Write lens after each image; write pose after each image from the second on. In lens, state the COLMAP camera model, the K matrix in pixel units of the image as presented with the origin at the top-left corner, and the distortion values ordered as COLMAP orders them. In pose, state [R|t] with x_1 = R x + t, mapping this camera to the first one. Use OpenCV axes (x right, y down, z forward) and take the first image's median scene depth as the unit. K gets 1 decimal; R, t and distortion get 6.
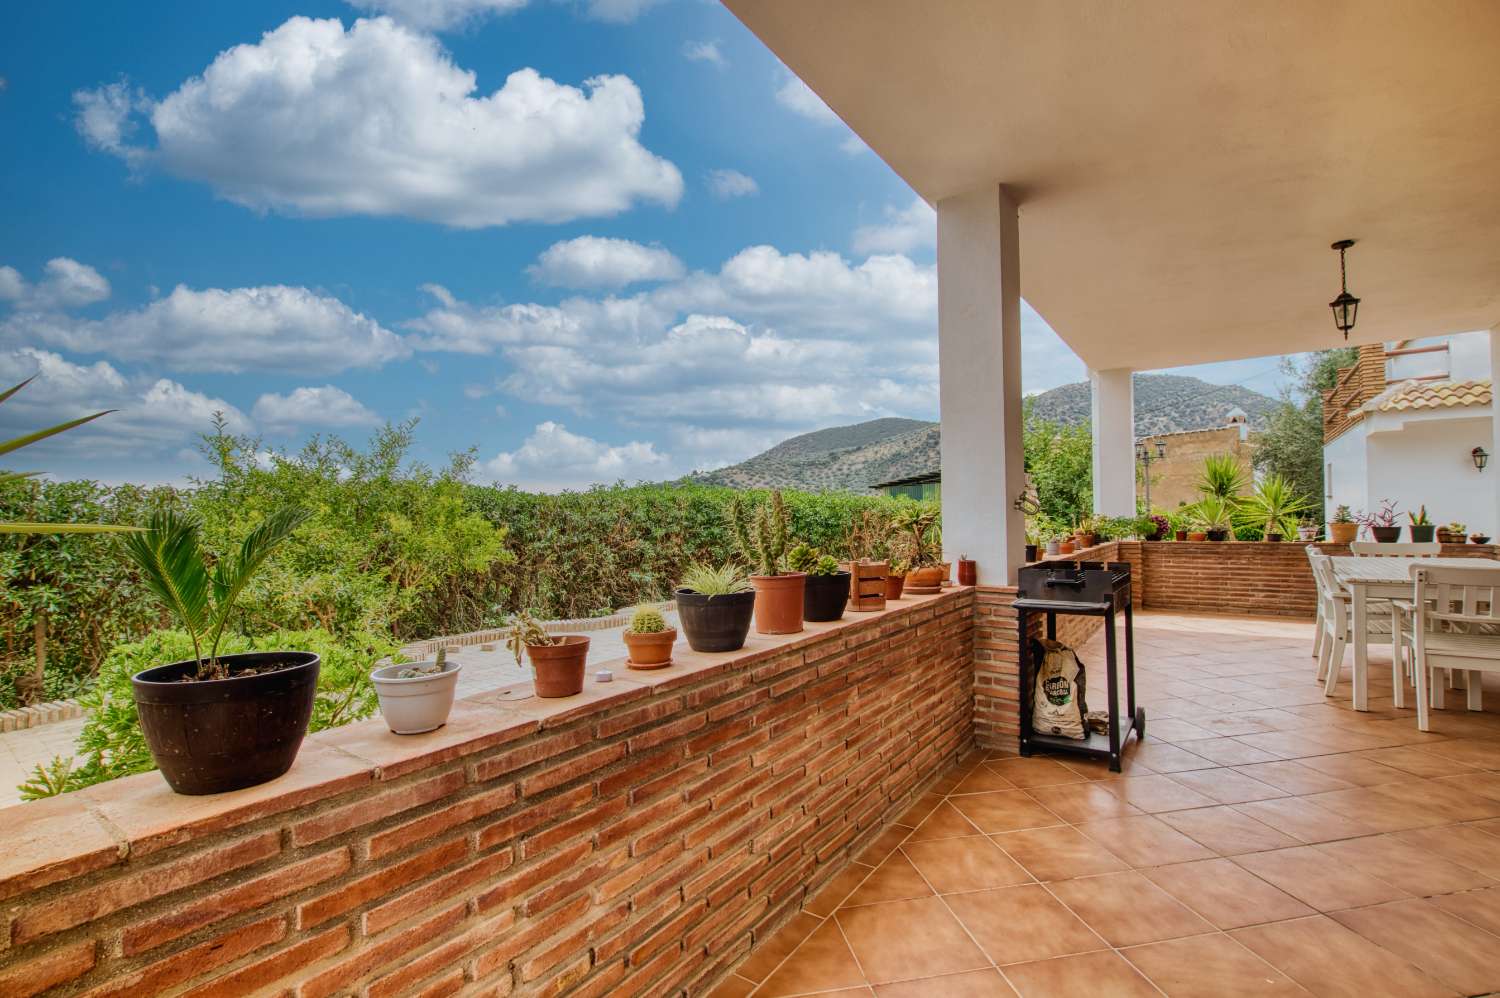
lens RADIAL K [[681.0, 0, 748.7], [0, 681.0, 503.4], [0, 0, 1]] dist [-0.028775, 0.000934]
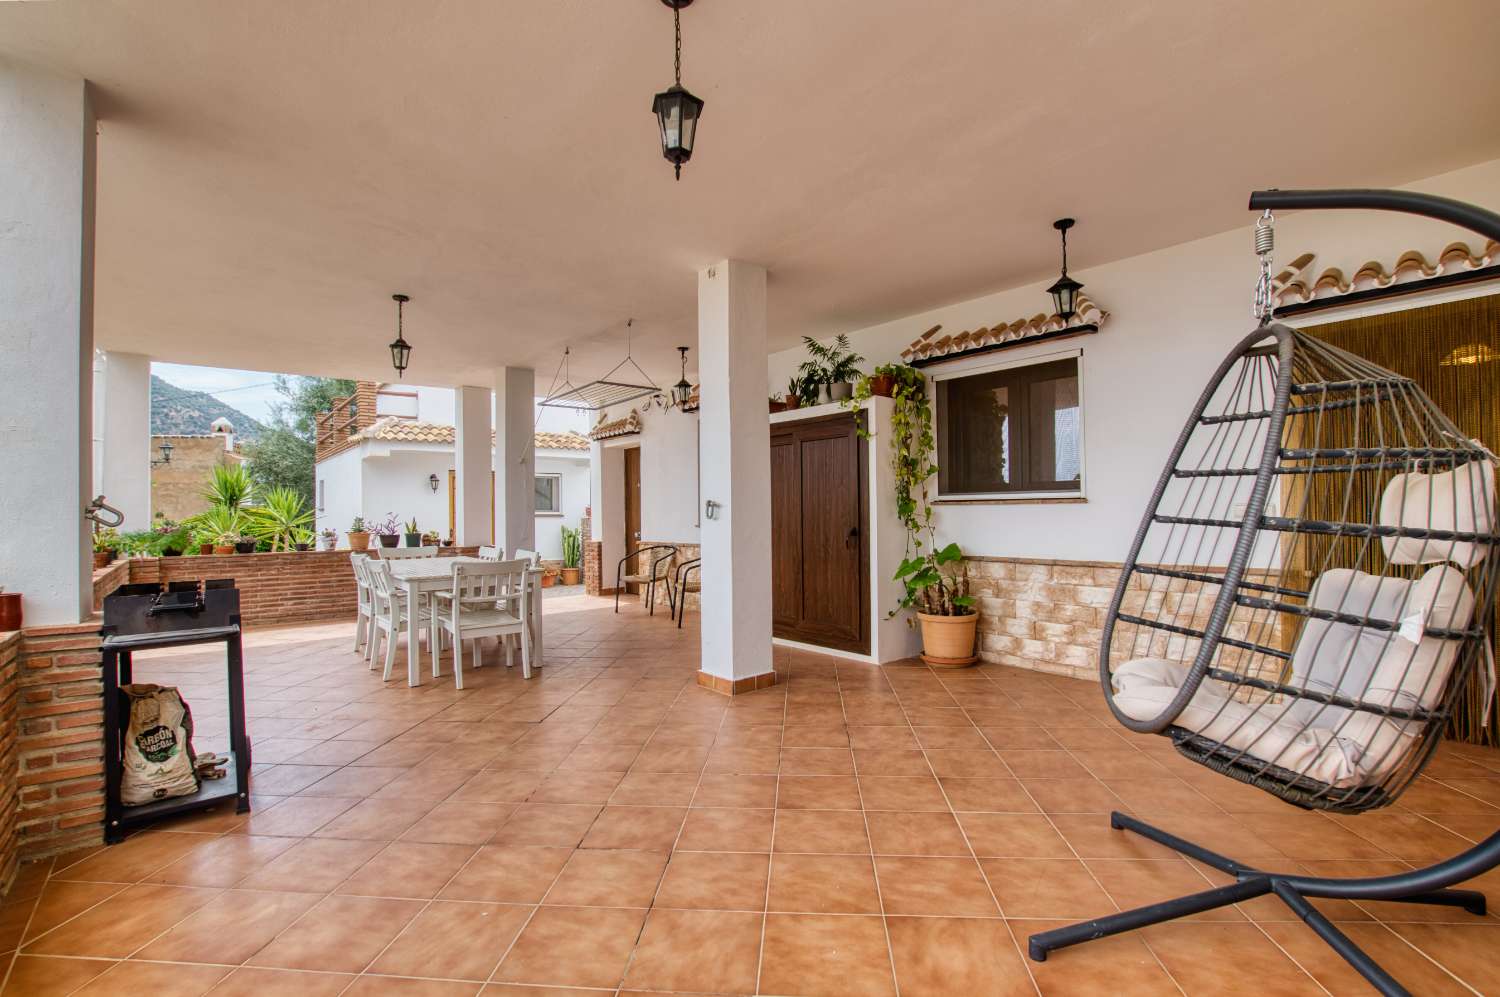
lens RADIAL K [[674.9, 0, 750.4], [0, 674.9, 502.3], [0, 0, 1]] dist [-0.032416, 0.005251]
pose [[0.251273, 0.024703, 0.967601, -0.123958], [-0.005706, 0.999695, -0.024041, 0.002928], [-0.967899, 0.000520, 0.251338, 0.110190]]
